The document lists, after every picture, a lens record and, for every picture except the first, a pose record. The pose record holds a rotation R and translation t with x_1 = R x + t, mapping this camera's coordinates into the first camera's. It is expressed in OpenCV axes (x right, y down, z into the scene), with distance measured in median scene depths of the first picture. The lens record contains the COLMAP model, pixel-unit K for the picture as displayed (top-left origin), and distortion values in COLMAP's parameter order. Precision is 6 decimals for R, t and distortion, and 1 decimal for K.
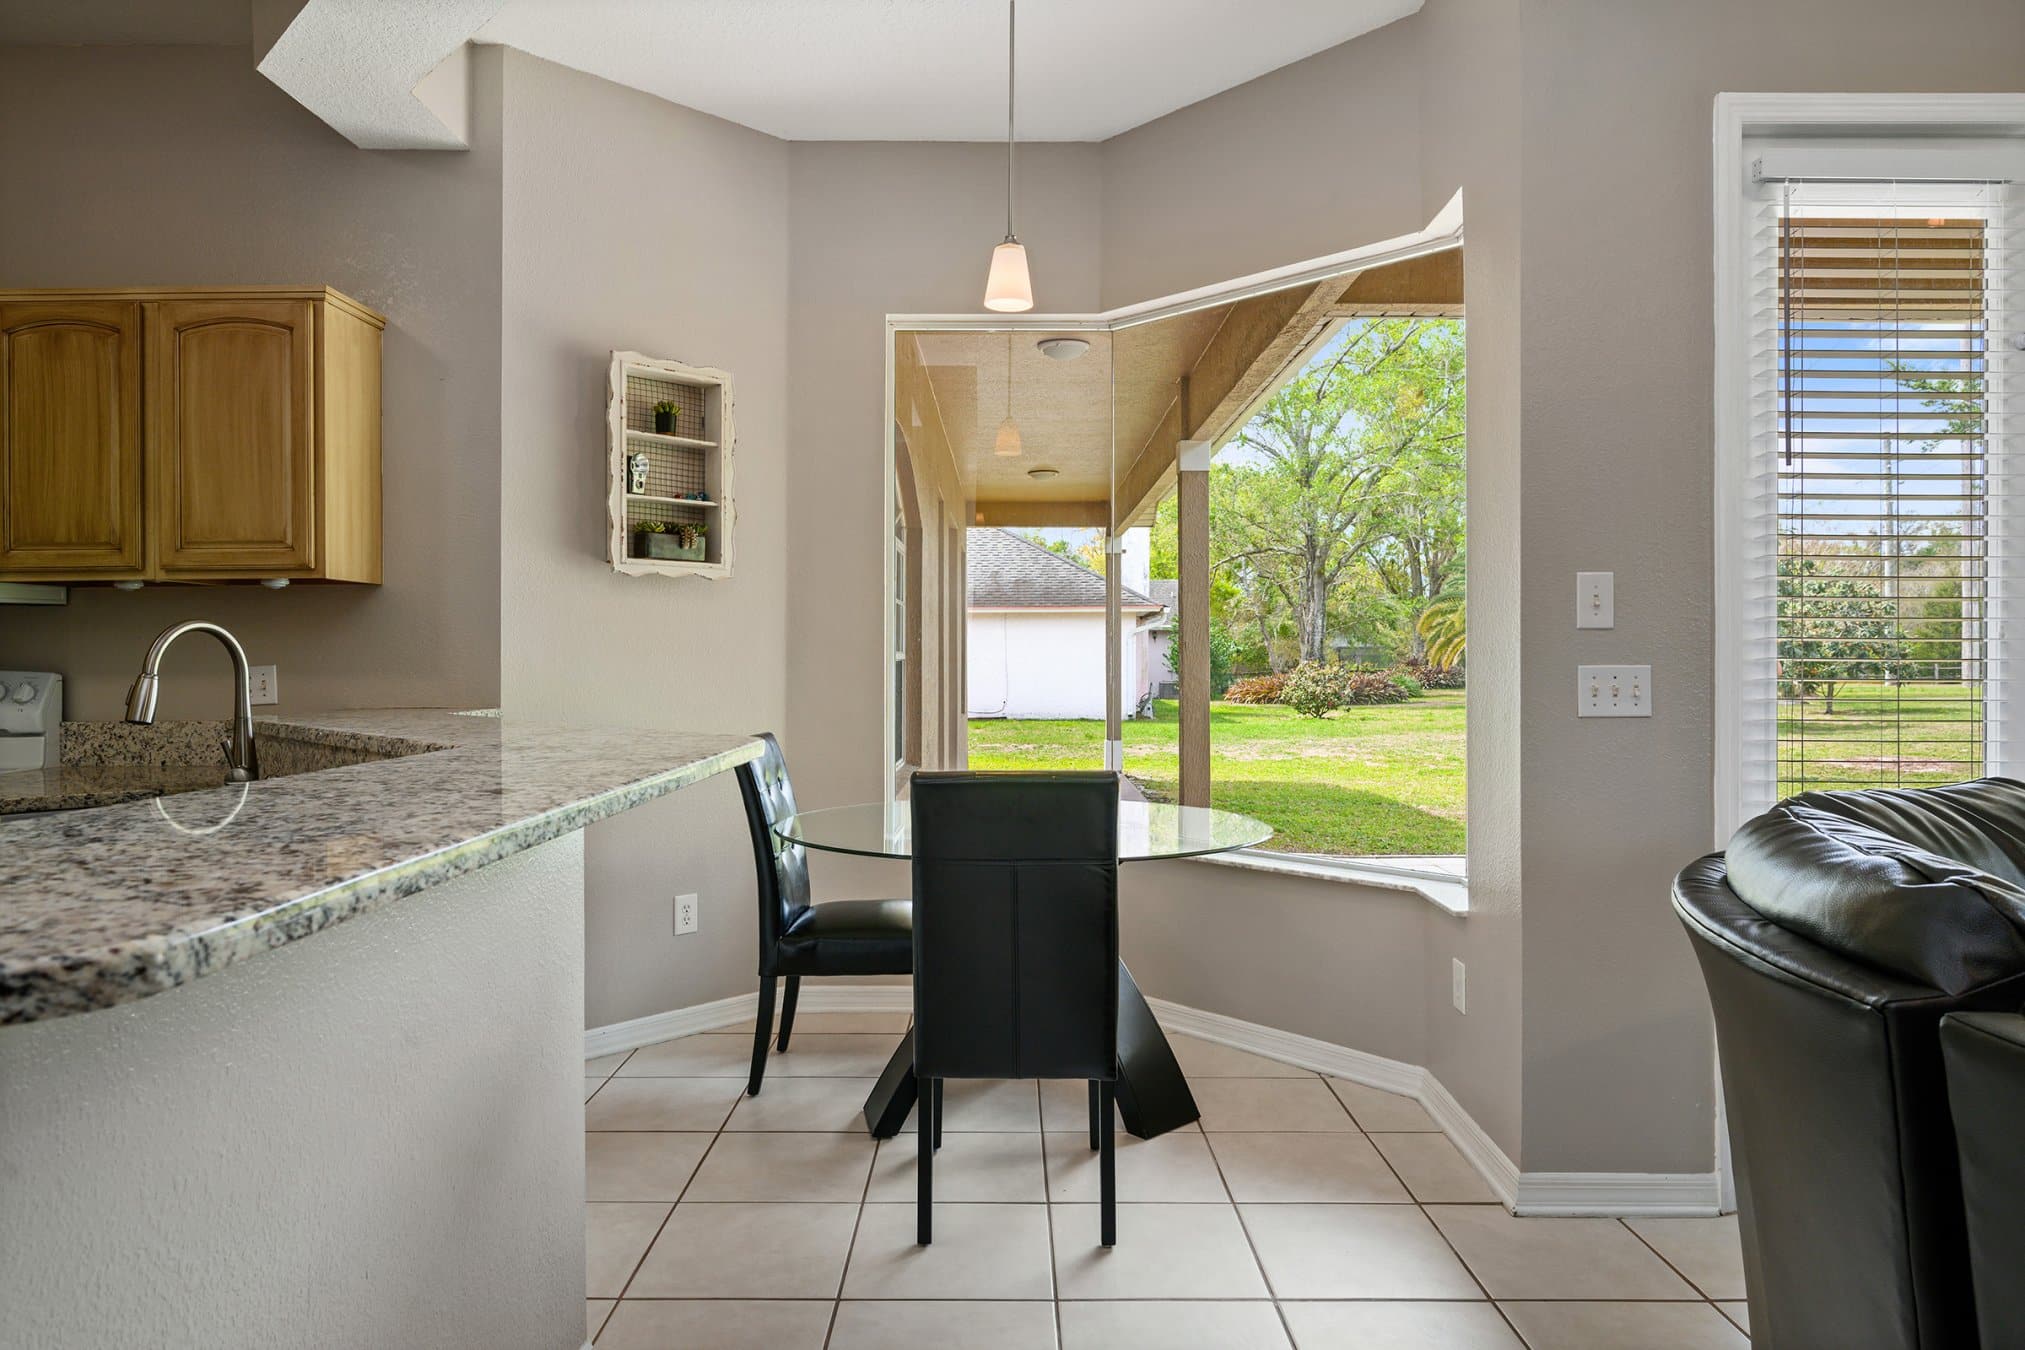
lens RADIAL K [[1227.8, 0, 1011.2], [0, 1227.8, 665.4], [0, 0, 1]] dist [-0.009711, -0.002456]
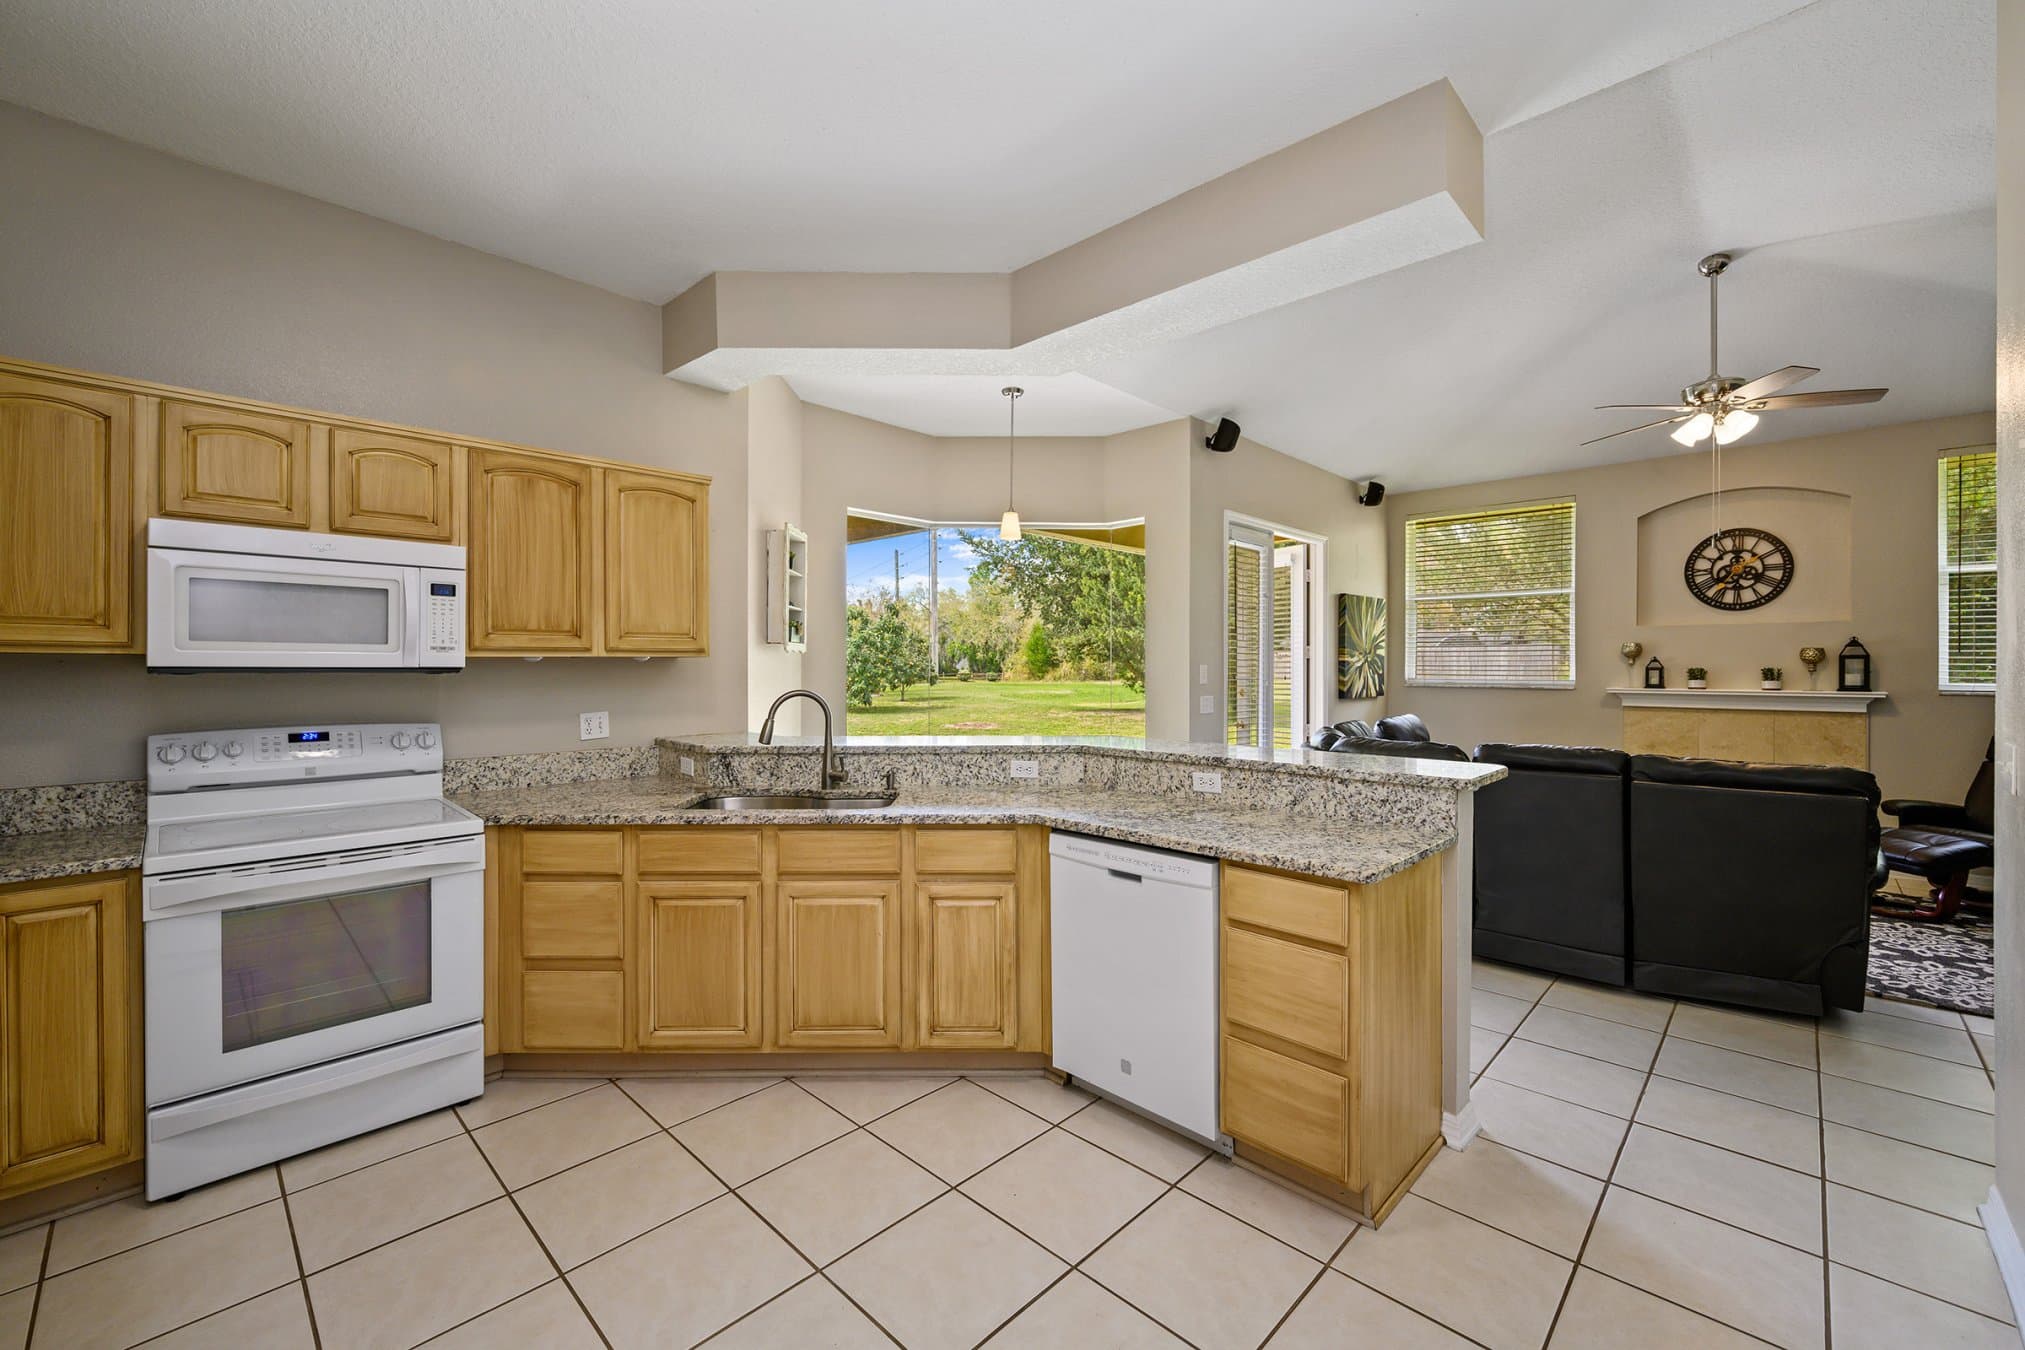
lens RADIAL K [[830.3, 0, 1003.1], [0, 830.3, 660.1], [0, 0, 1]] dist [0.000396, 0.000123]
pose [[0.700925, 0.007862, 0.713192, -1.076771], [0.002242, 0.999910, -0.013226, -0.052081], [-0.713231, 0.010870, 0.700844, -0.047301]]
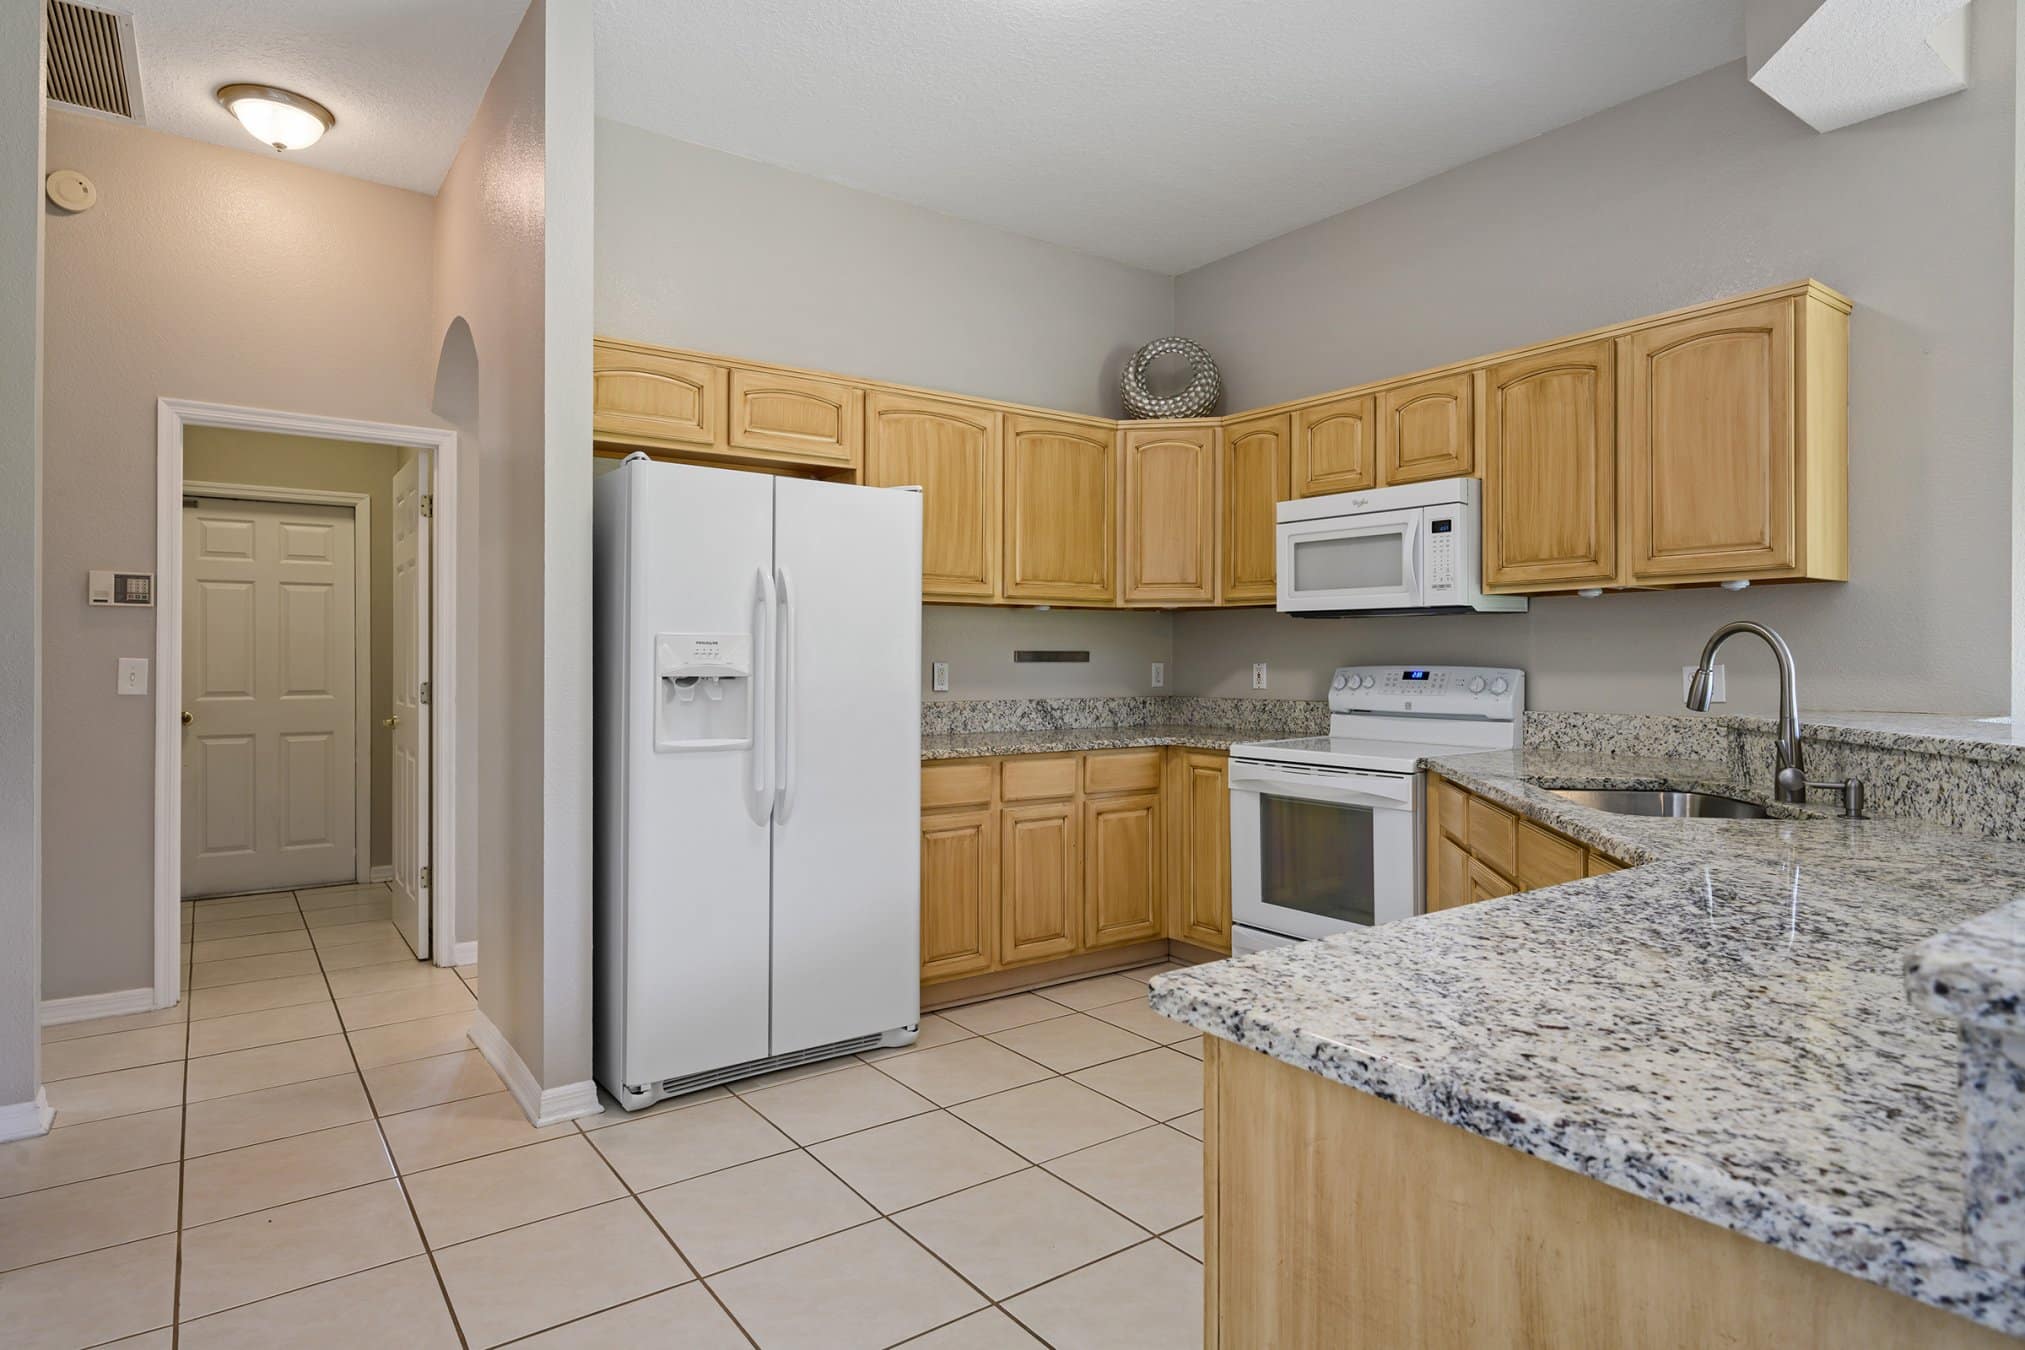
lens RADIAL K [[1120.7, 0, 1021.0], [0, 1120.7, 662.8], [0, 0, 1]] dist [-0.003478, -0.001073]
pose [[0.591175, 0.005875, -0.806522, -0.207974], [-0.006008, 0.999978, 0.002880, -0.000829], [0.806521, 0.003143, 0.591197, -0.041121]]
